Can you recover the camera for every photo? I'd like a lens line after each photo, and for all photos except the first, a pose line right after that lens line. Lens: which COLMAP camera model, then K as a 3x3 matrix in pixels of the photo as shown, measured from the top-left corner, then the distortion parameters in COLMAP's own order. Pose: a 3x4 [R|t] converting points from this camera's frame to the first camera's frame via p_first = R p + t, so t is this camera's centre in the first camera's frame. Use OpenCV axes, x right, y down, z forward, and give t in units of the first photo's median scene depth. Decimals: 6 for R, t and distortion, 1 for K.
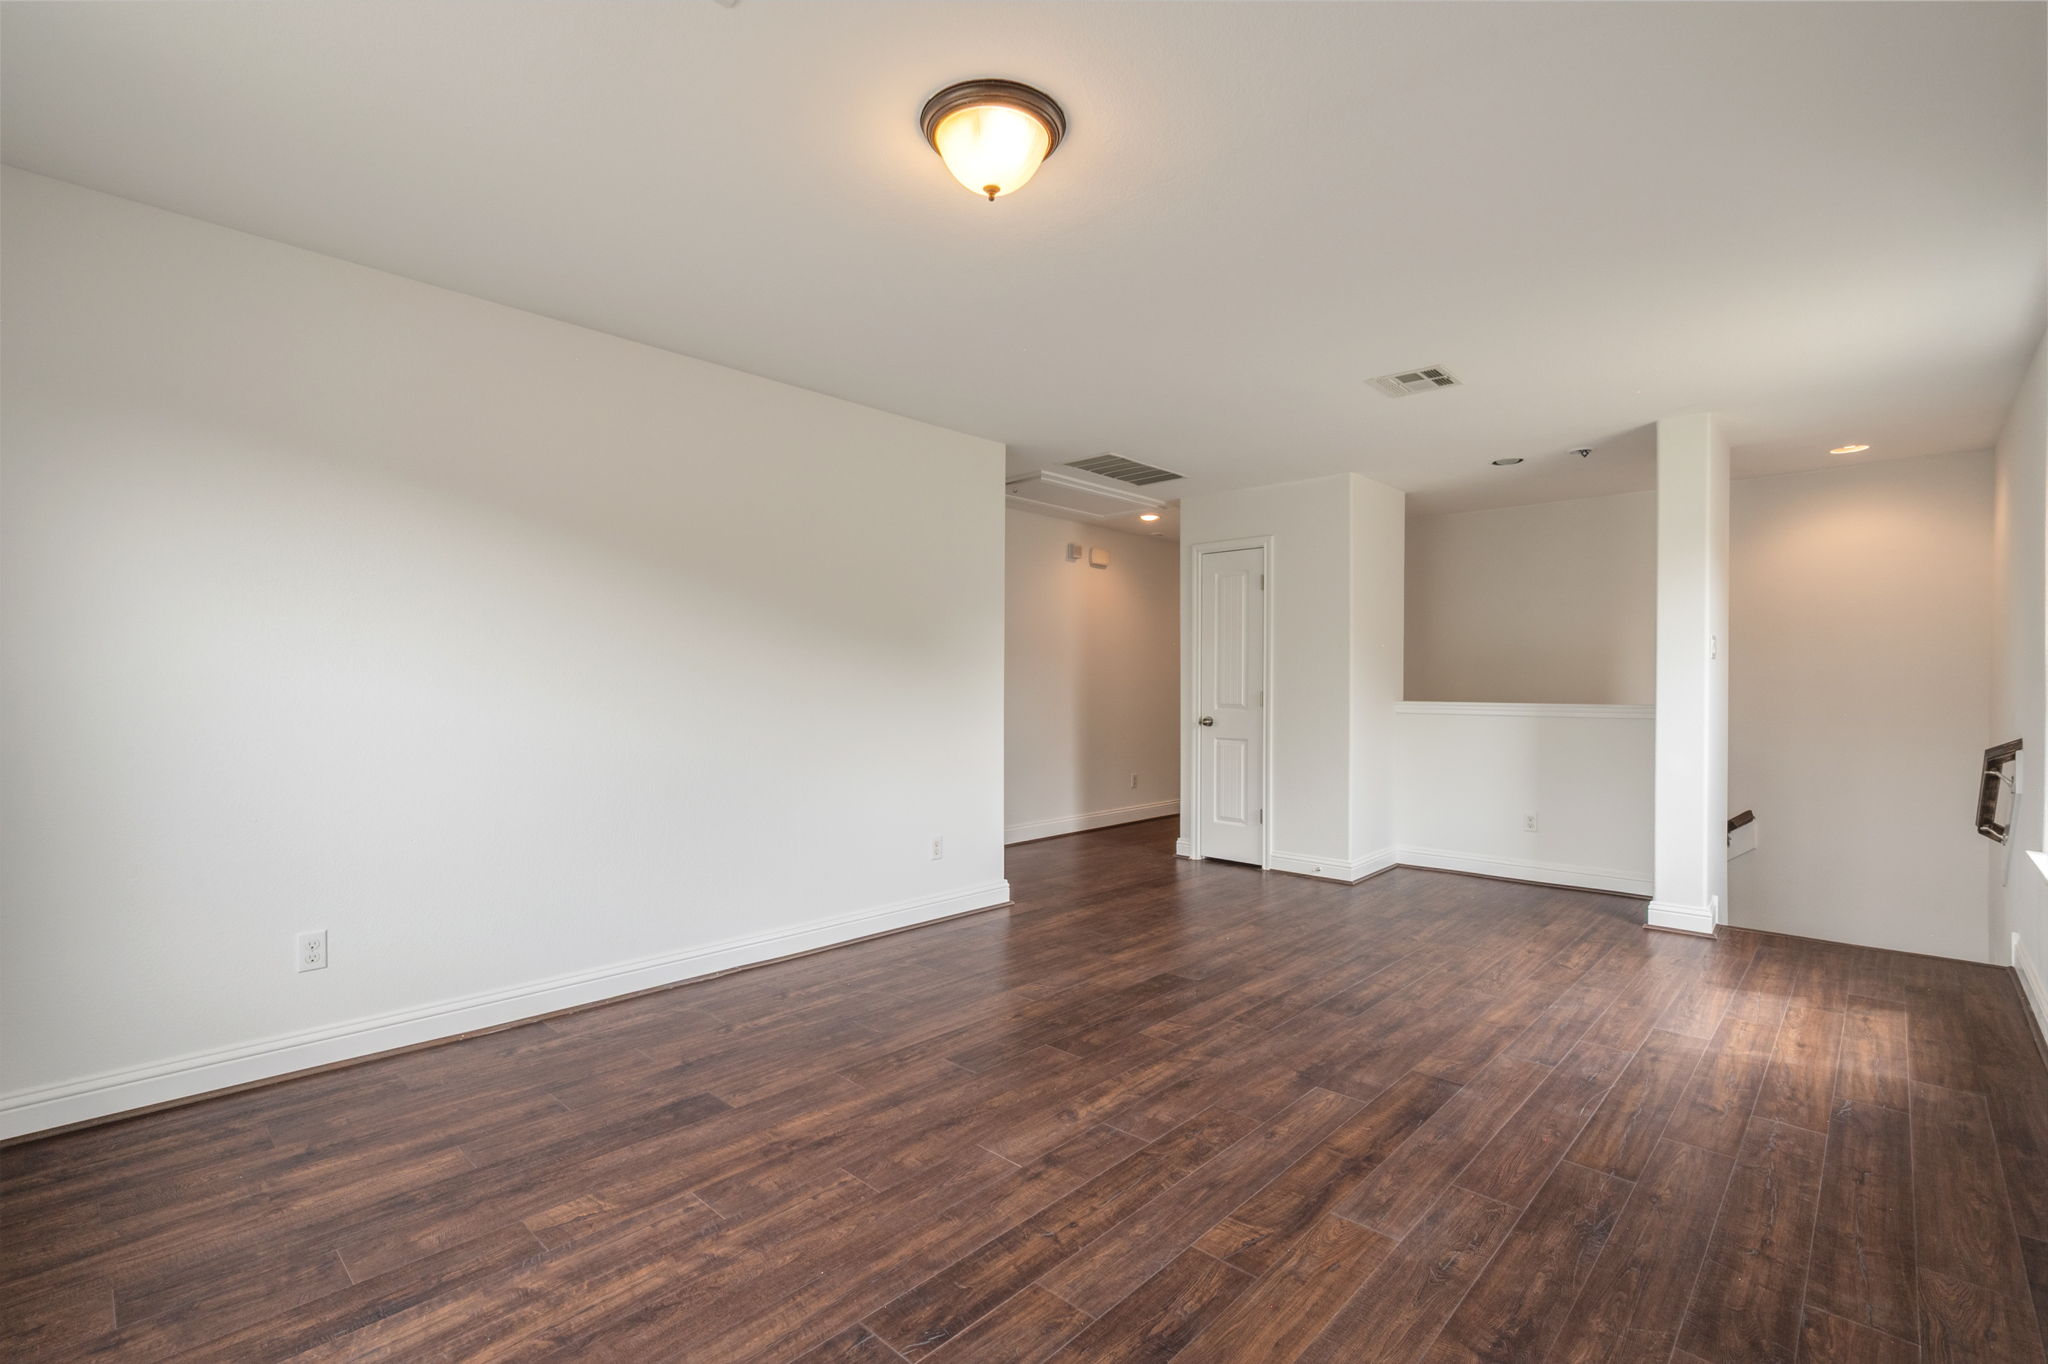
lens RADIAL K [[963.0, 0, 1012.0], [0, 963.0, 680.5], [0, 0, 1]] dist [0.002317, 0.000242]
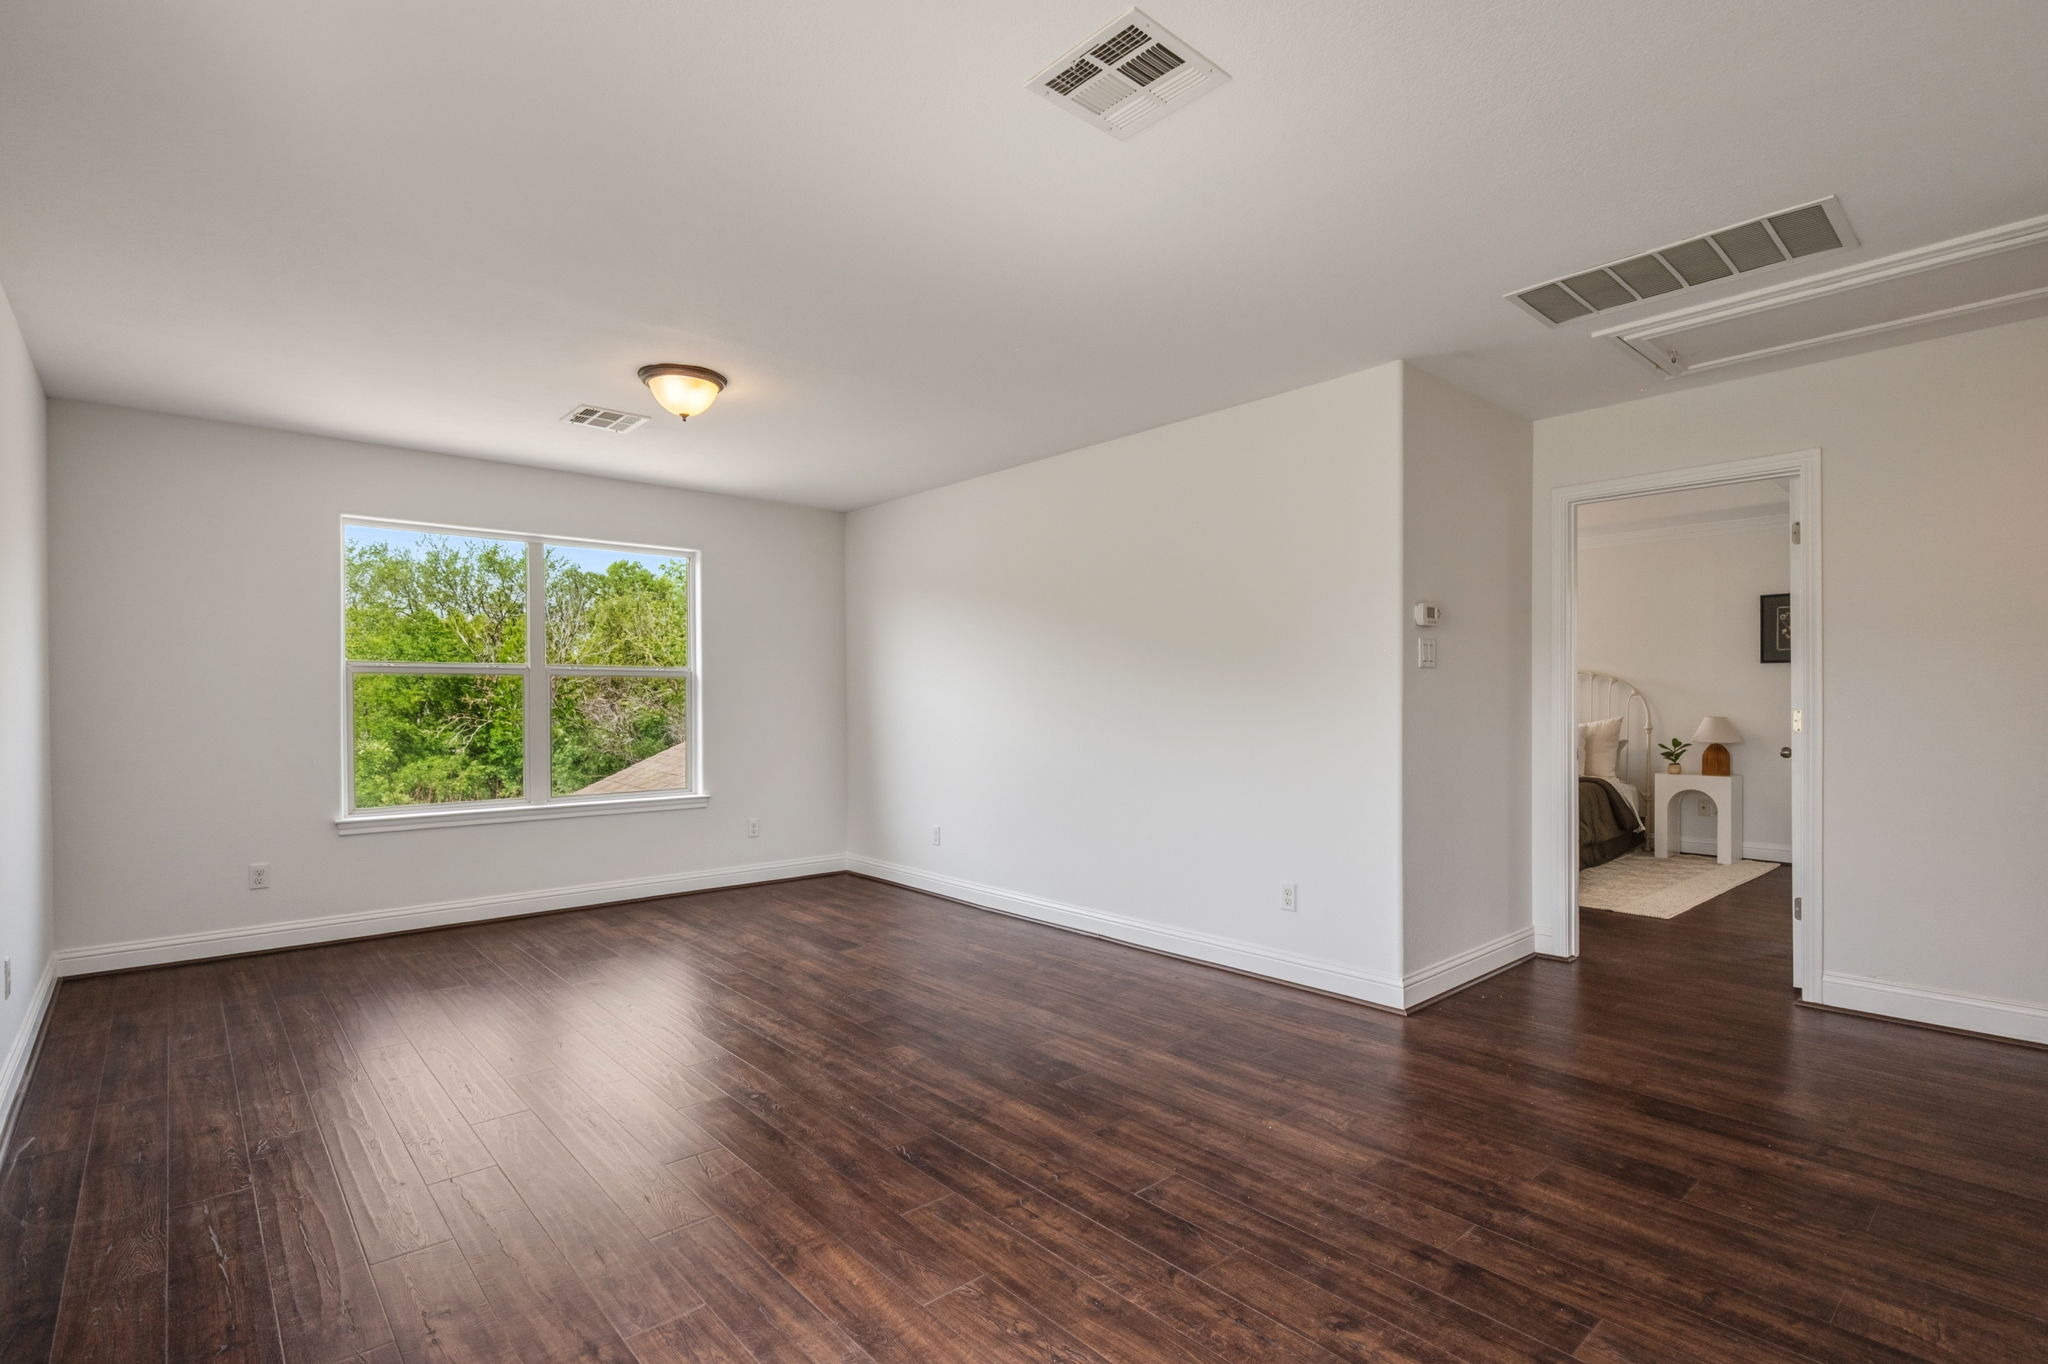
lens RADIAL K [[963.0, 0, 1012.0], [0, 963.0, 697.7], [0, 0, 1]] dist [0.002317, 0.000242]
pose [[-0.107508, -0.004650, -0.994193, 1.052283], [0.007904, 0.999953, -0.005532, 0.001822], [0.994173, -0.008453, -0.107466, 1.135293]]
